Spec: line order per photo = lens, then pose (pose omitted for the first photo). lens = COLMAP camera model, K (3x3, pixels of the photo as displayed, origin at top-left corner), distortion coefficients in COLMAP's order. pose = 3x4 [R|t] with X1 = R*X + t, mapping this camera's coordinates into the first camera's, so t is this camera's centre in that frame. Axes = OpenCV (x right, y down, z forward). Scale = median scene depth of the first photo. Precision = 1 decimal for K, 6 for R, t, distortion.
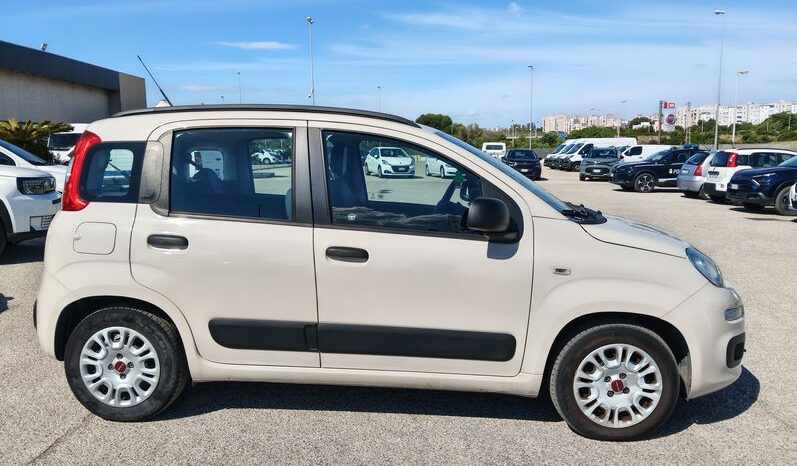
lens RADIAL K [[645.4, 0, 399.0], [0, 645.4, 237.0], [0, 0, 1]] dist [0.071317, -0.162641]
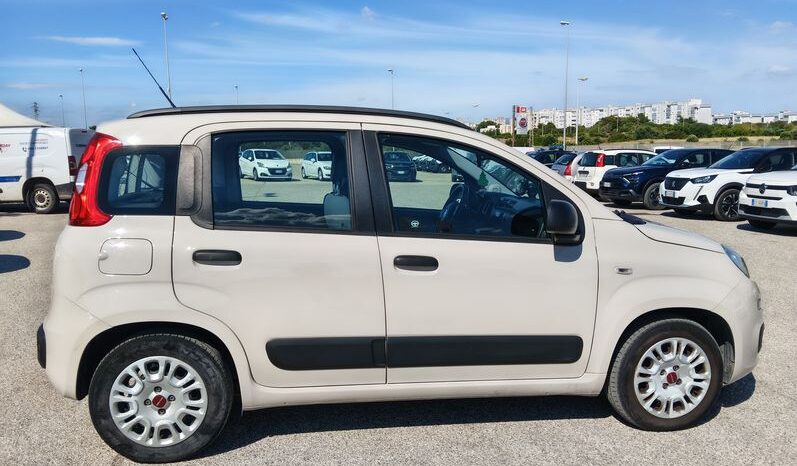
lens RADIAL K [[645.4, 0, 399.2], [0, 645.4, 238.4], [0, 0, 1]] dist [0.071317, -0.162641]
pose [[0.975991, -0.033789, 0.215176, -0.298096], [0.034046, 0.999417, 0.002512, -0.012014], [-0.215135, 0.004874, 0.976572, 0.071684]]
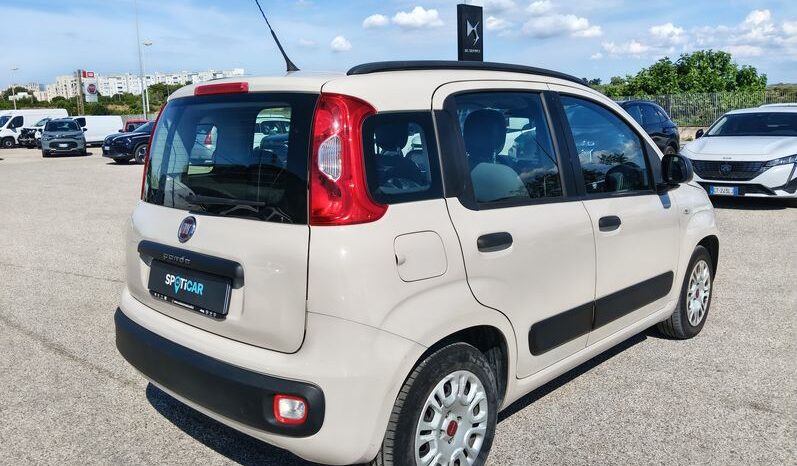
lens RADIAL K [[645.4, 0, 398.2], [0, 645.4, 234.8], [0, 0, 1]] dist [0.071317, -0.162641]
pose [[0.636934, -0.155875, 0.754995, -0.983318], [0.125147, 0.987261, 0.098251, -0.087845], [-0.760693, 0.031906, 0.648328, 0.586146]]
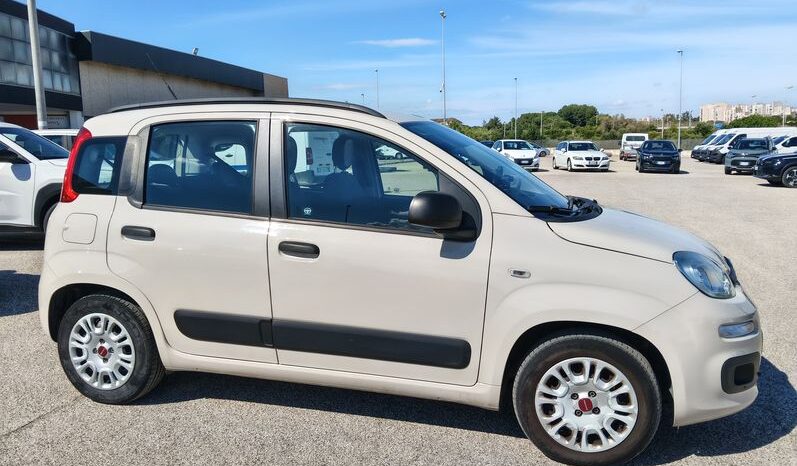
lens RADIAL K [[645.4, 0, 398.9], [0, 645.4, 235.9], [0, 0, 1]] dist [0.071317, -0.162641]
pose [[0.977027, 0.019110, -0.212257, 0.262366], [-0.017493, 0.999802, 0.009496, -0.005177], [0.212396, -0.005565, 0.977168, 0.078164]]
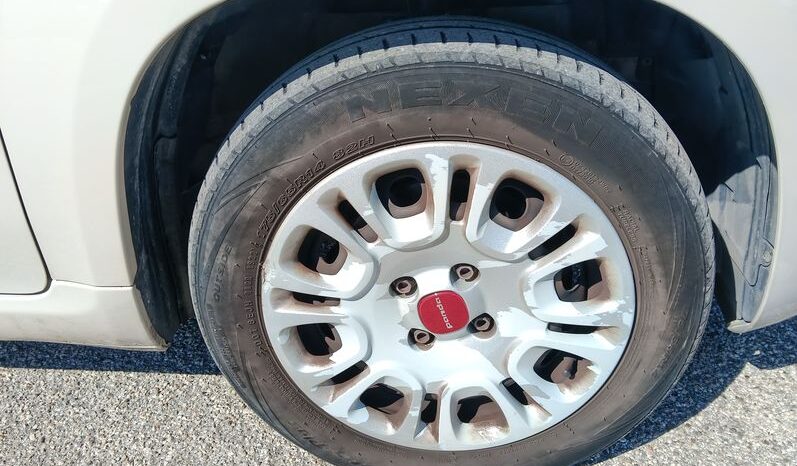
lens RADIAL K [[645.4, 0, 391.6], [0, 645.4, 237.2], [0, 0, 1]] dist [0.071317, -0.162641]
pose [[0.996449, -0.050957, -0.067029, 0.323785], [0.071796, 0.930091, 0.360245, 0.111682], [0.043986, -0.363778, 0.930447, 0.761435]]
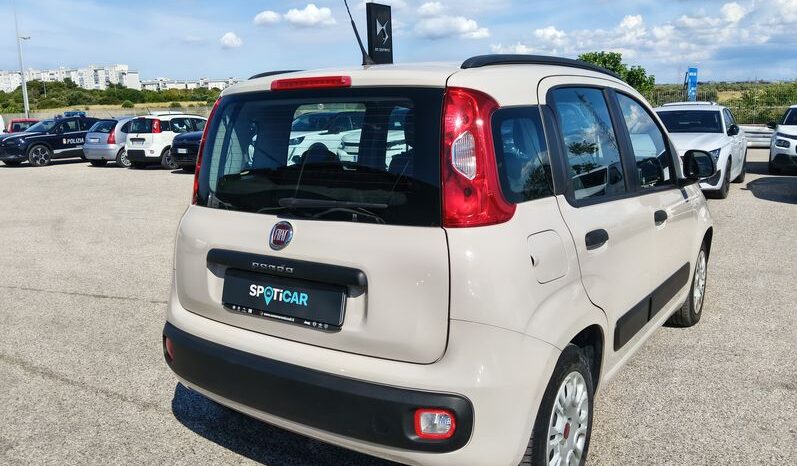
lens RADIAL K [[645.4, 0, 397.9], [0, 645.4, 232.7], [0, 0, 1]] dist [0.071317, -0.162641]
pose [[0.507338, -0.171120, 0.844587, -1.088158], [0.136013, 0.983702, 0.117603, -0.117185], [-0.850946, 0.055211, 0.522344, 0.789762]]
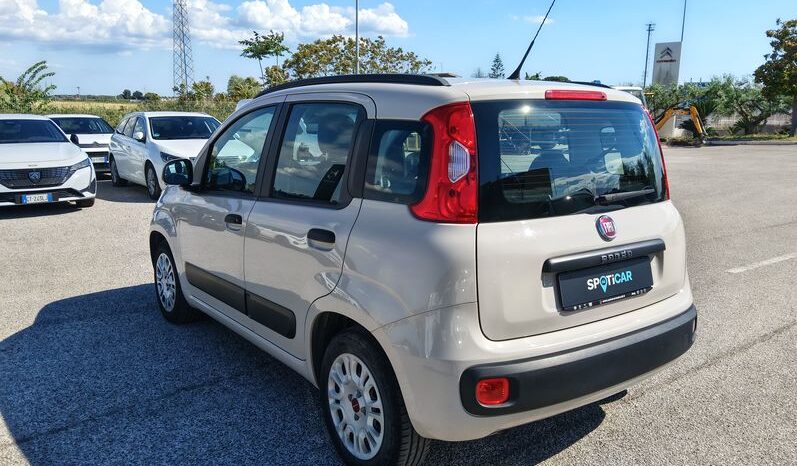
lens RADIAL K [[645.4, 0, 397.0], [0, 645.4, 228.5], [0, 0, 1]] dist [0.071317, -0.162641]
pose [[-0.624352, -0.141964, 0.768135, -1.017217], [0.093426, 0.962717, 0.253865, -0.271660], [-0.775536, 0.230265, -0.587811, 1.902596]]
